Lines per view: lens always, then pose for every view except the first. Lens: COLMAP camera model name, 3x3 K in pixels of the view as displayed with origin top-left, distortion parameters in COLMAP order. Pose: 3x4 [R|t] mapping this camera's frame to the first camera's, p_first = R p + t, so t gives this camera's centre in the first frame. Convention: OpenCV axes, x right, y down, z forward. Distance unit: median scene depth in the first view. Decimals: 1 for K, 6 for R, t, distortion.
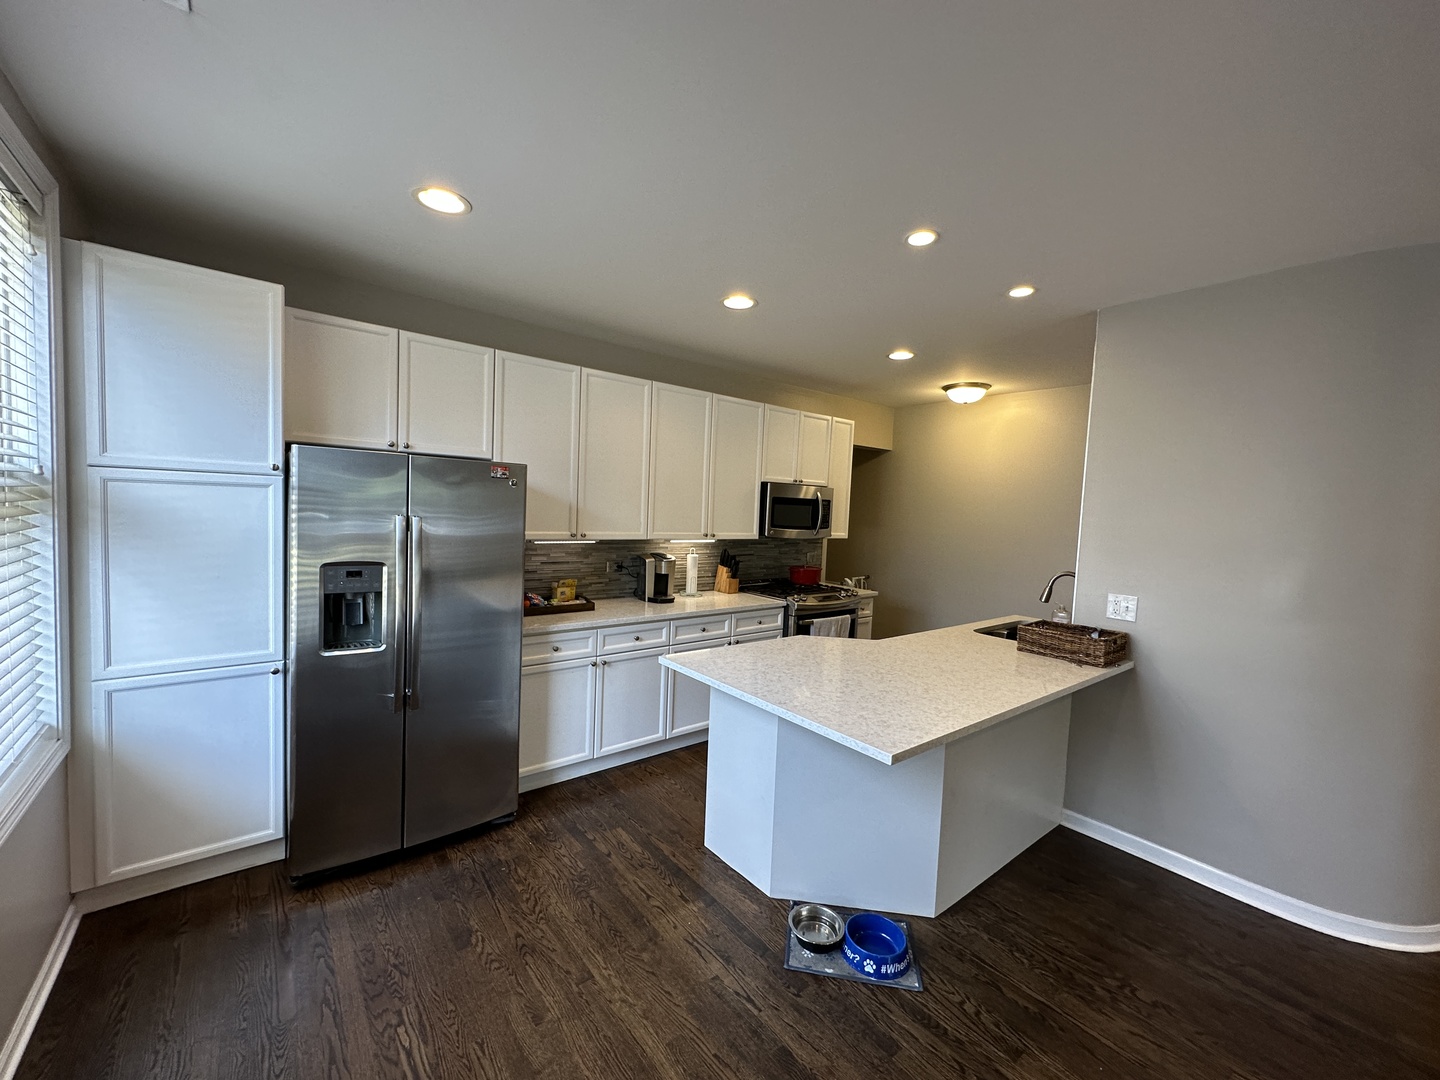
lens RADIAL K [[574.5, 0, 719.3], [0, 574.5, 540.4], [0, 0, 1]] dist [-0.003347, 0.000814]
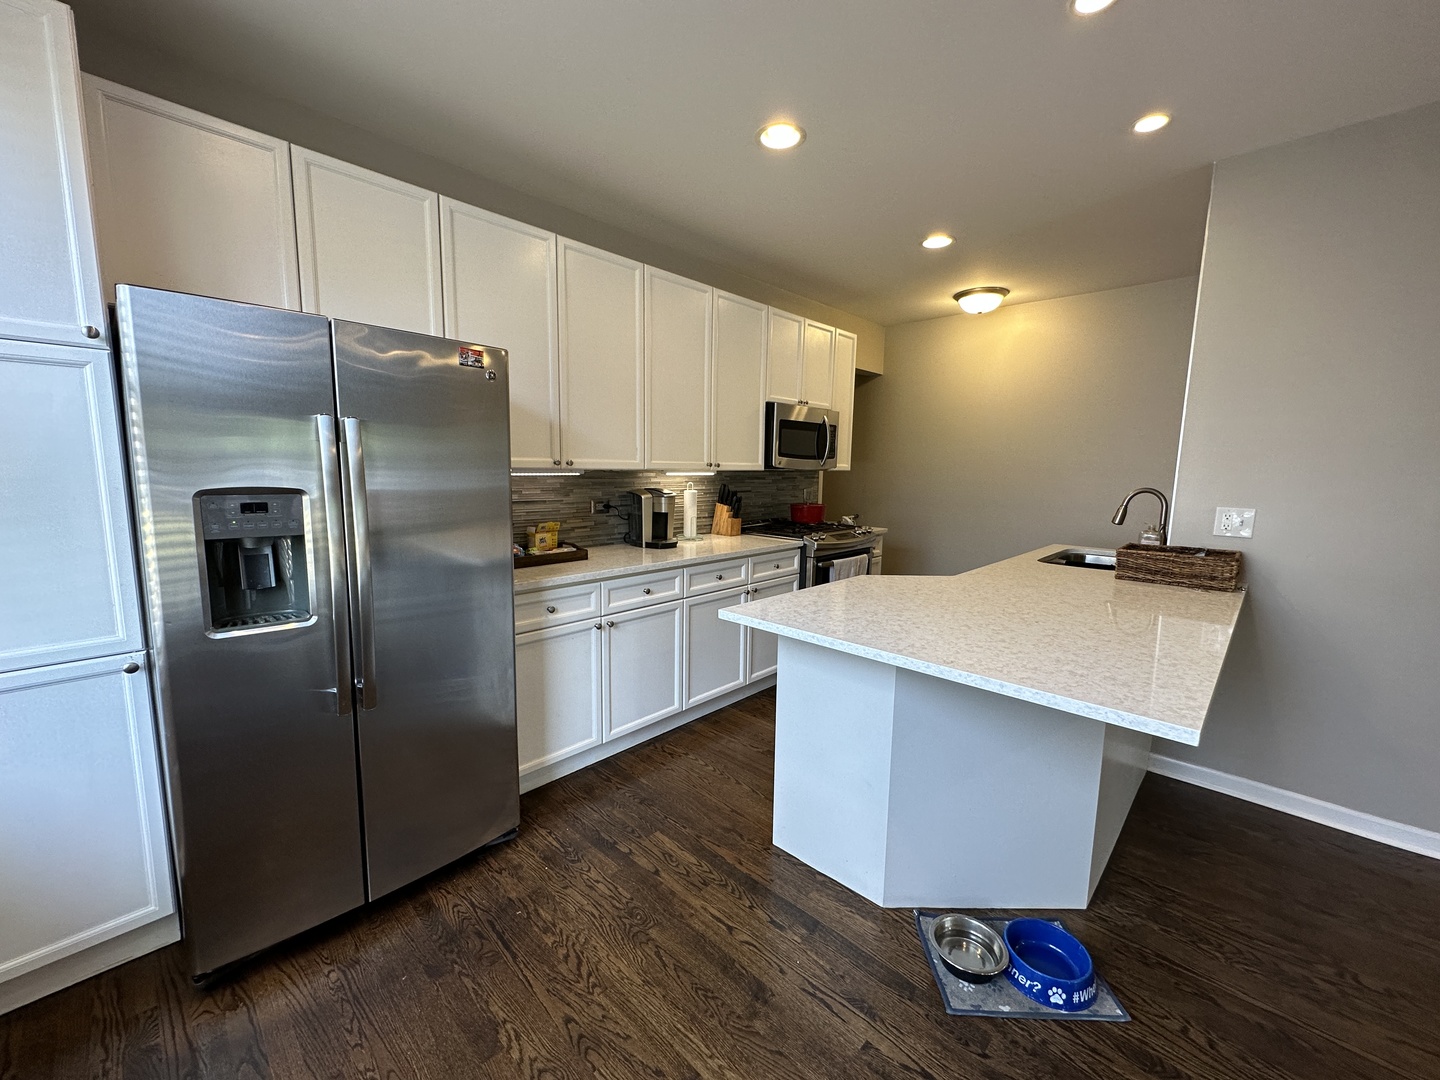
lens RADIAL K [[574.5, 0, 719.3], [0, 574.5, 540.4], [0, 0, 1]] dist [-0.003347, 0.000814]
pose [[0.990587, -0.043641, 0.129740, -0.142244], [0.033747, 0.996420, 0.077509, 0.041591], [-0.132658, -0.072402, 0.988514, 0.204350]]
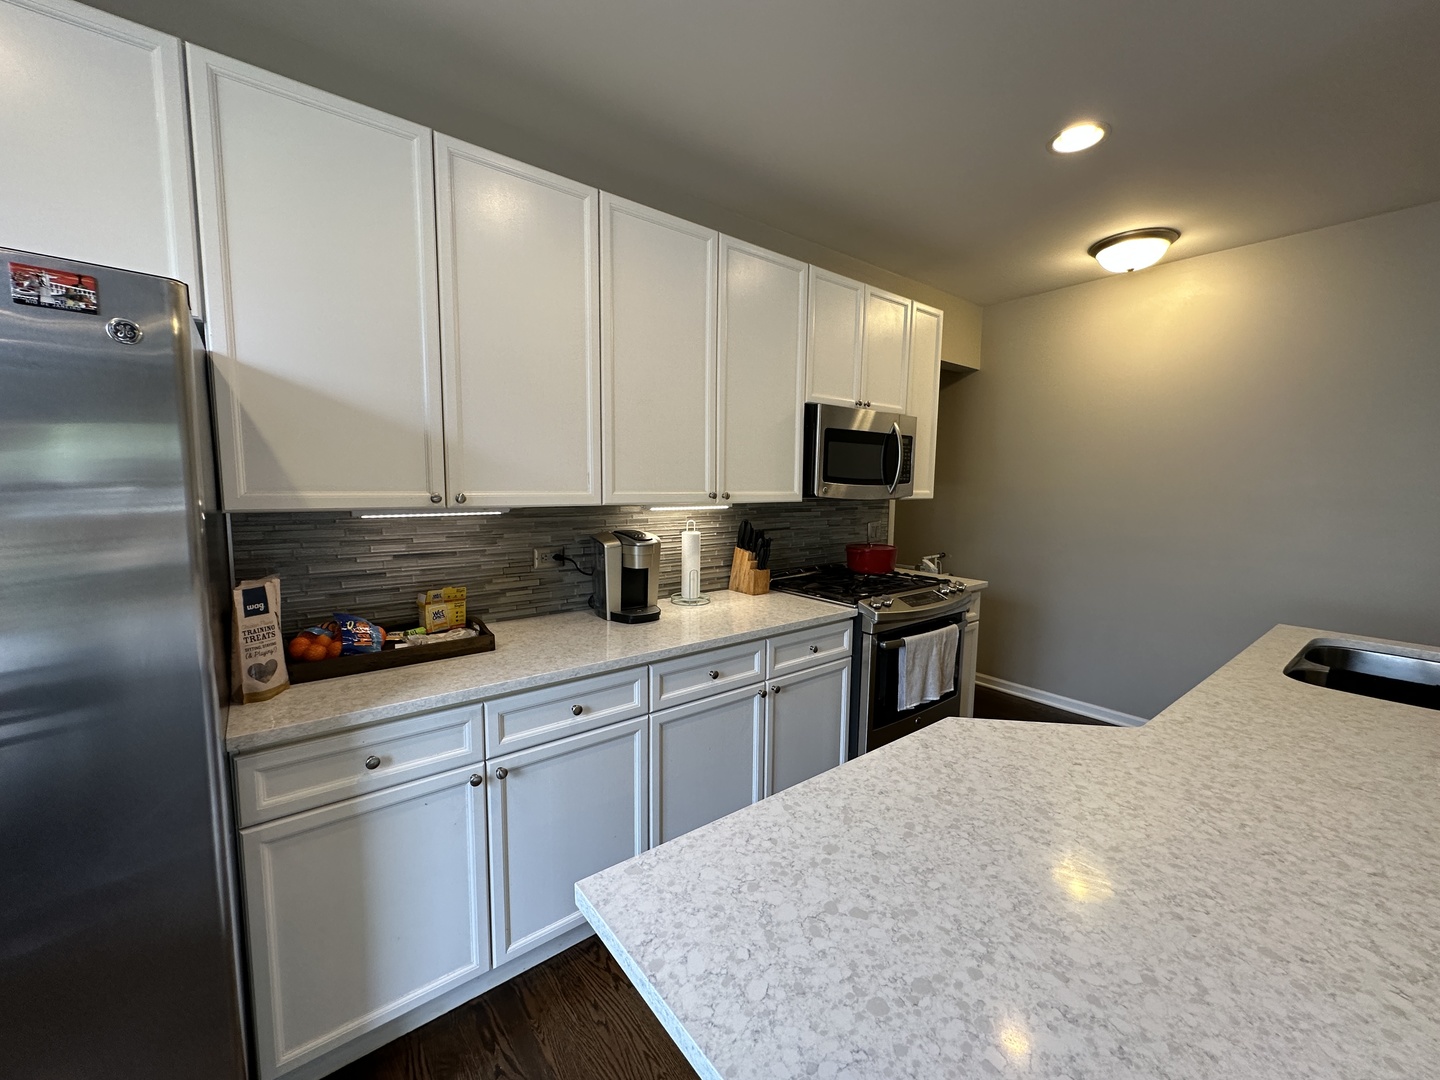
lens RADIAL K [[574.5, 0, 719.3], [0, 574.5, 540.4], [0, 0, 1]] dist [-0.003347, 0.000814]
pose [[0.999556, -0.028782, -0.007674, -0.017154], [0.029097, 0.998570, 0.044841, 0.010703], [0.006372, -0.045044, 0.998965, 0.518809]]
